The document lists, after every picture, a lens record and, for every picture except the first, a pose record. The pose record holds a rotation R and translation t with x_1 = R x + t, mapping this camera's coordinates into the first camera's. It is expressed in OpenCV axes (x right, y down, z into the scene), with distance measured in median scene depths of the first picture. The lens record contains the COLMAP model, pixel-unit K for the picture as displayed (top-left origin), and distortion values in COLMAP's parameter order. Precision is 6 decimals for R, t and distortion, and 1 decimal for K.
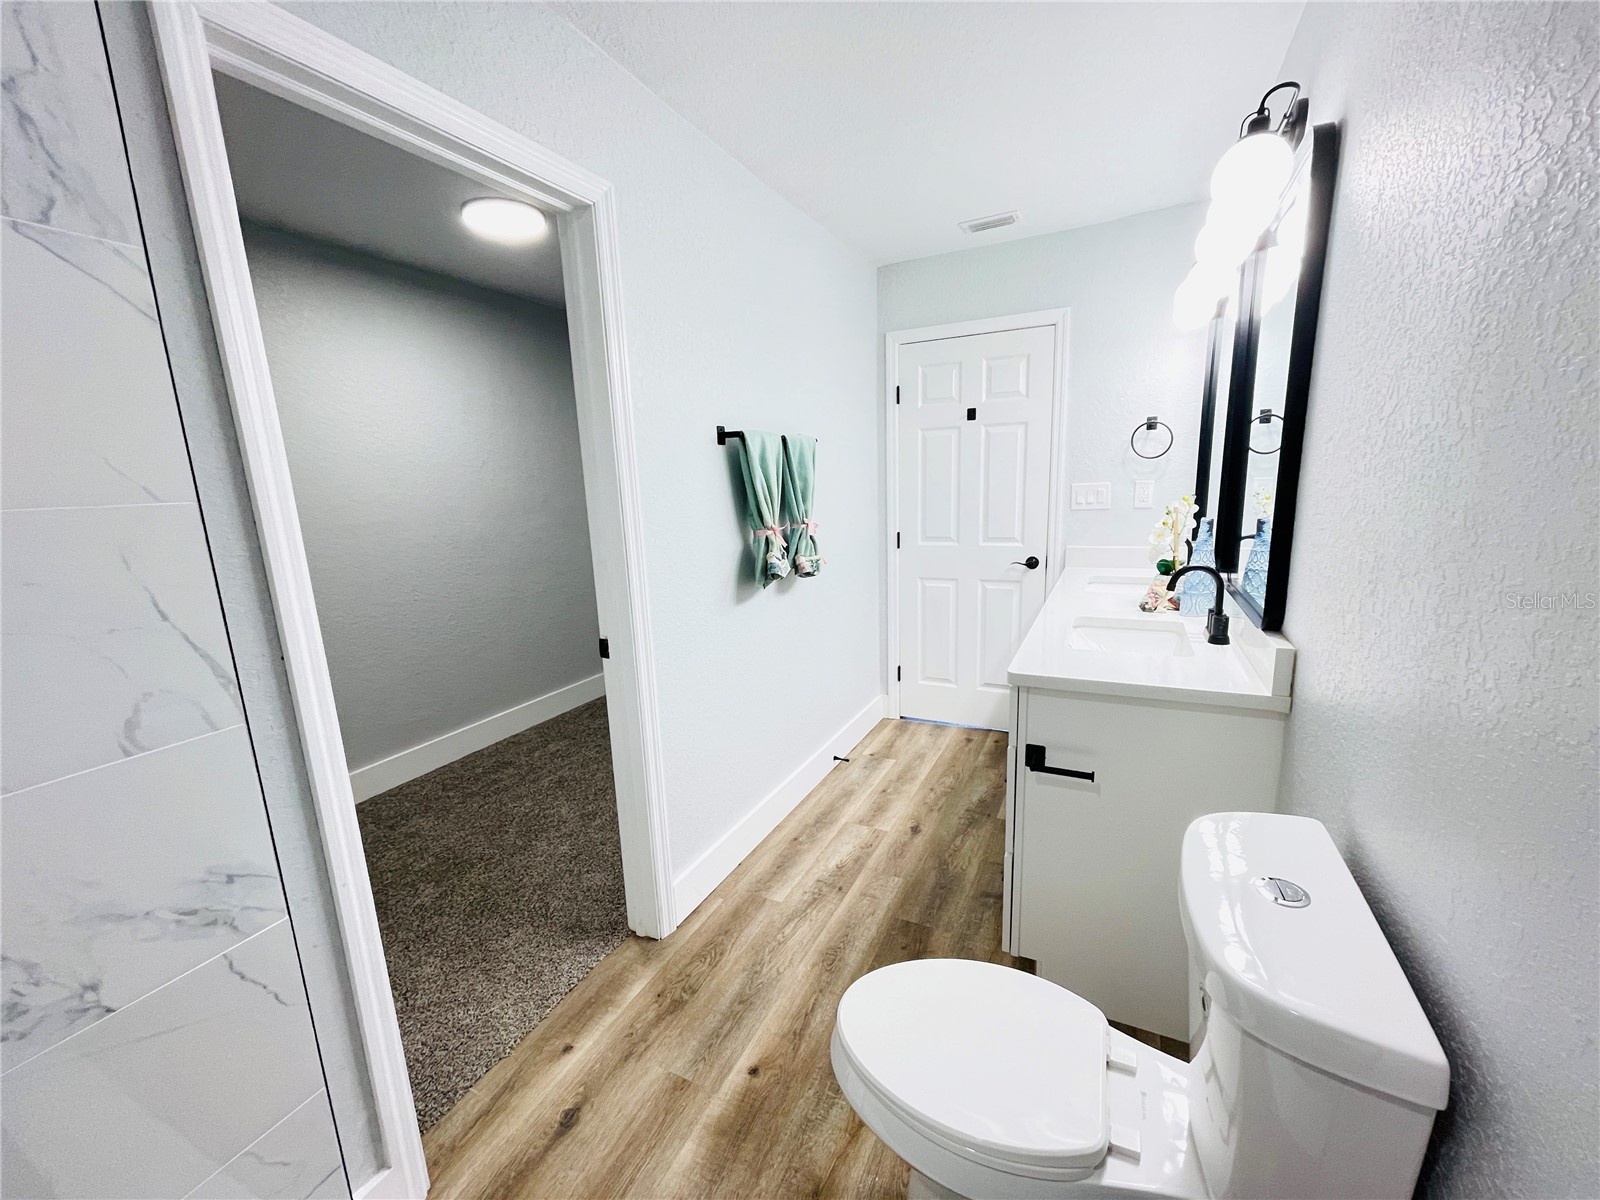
lens RADIAL K [[649.2, 0, 799.6], [0, 649.2, 605.3], [0, 0, 1]] dist [-0.001982, 0.000787]
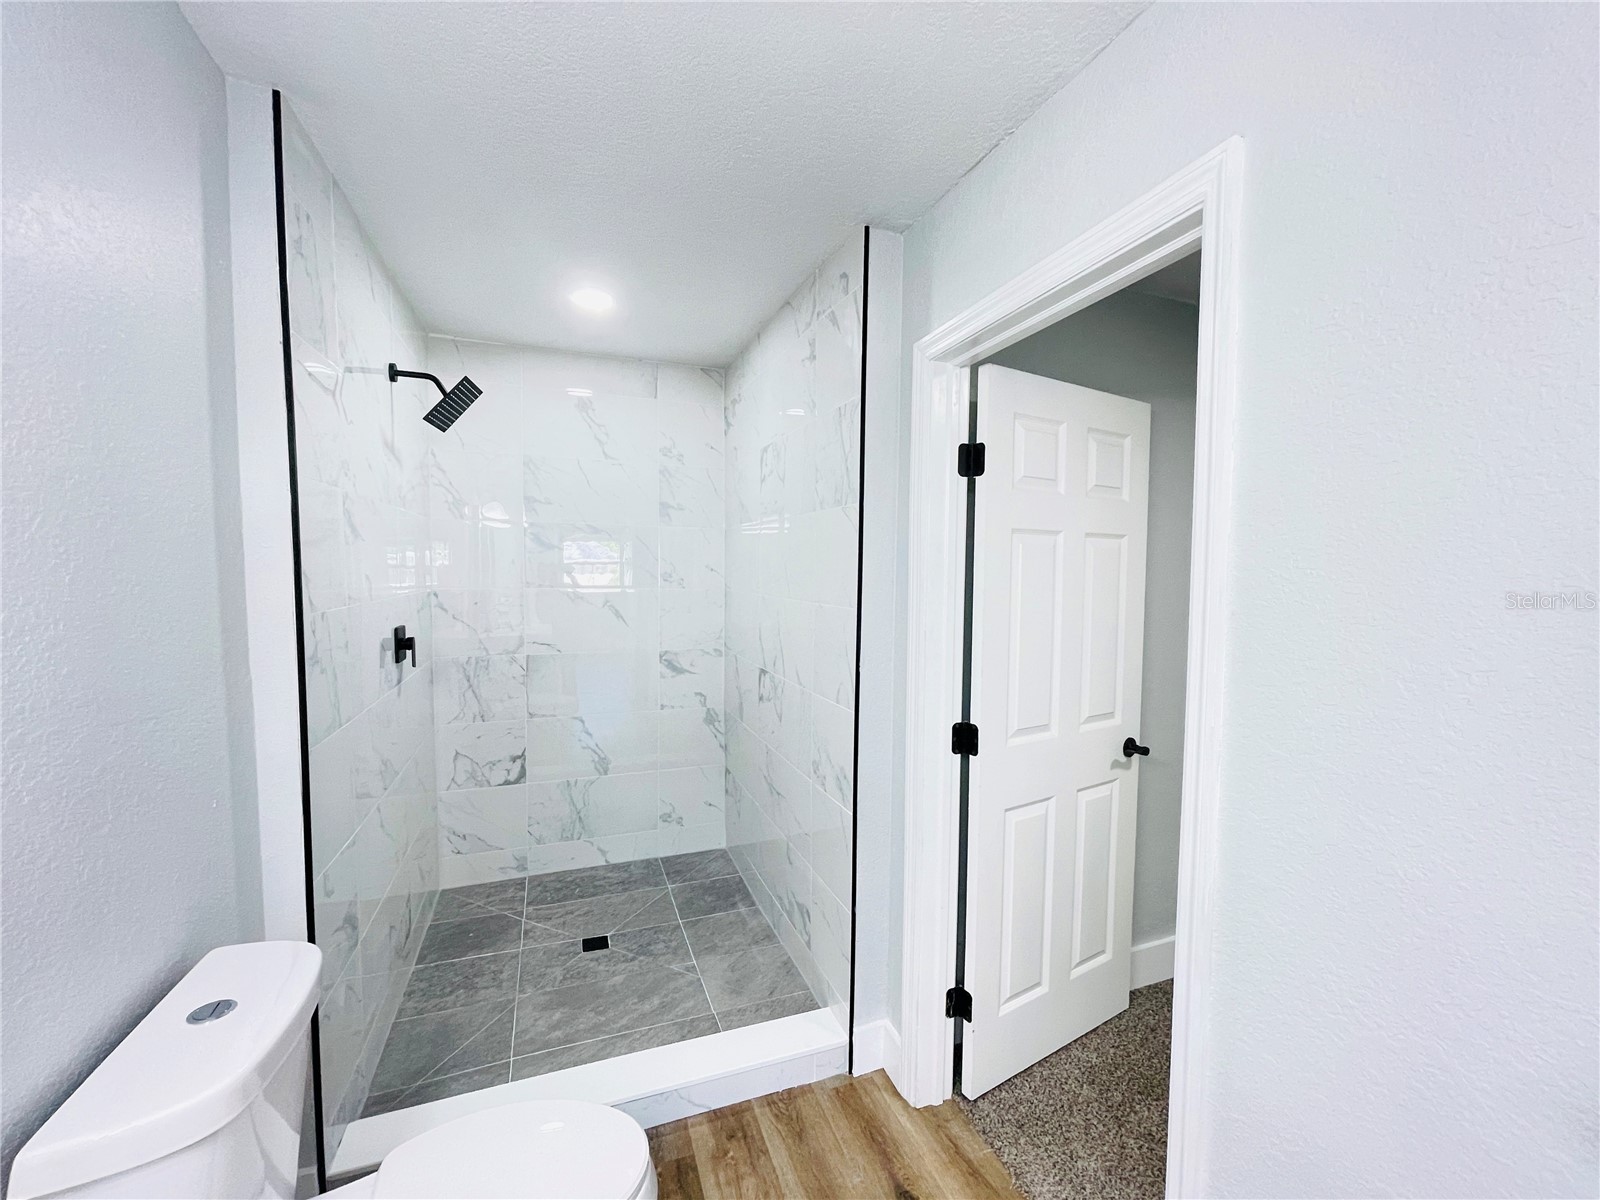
lens RADIAL K [[649.2, 0, 799.6], [0, 649.2, 605.3], [0, 0, 1]] dist [-0.001982, 0.000787]
pose [[-0.698845, 0.076030, -0.711221, 0.475079], [-0.121625, 0.967223, 0.222905, -0.388356], [0.704857, 0.242278, -0.666692, 1.408446]]
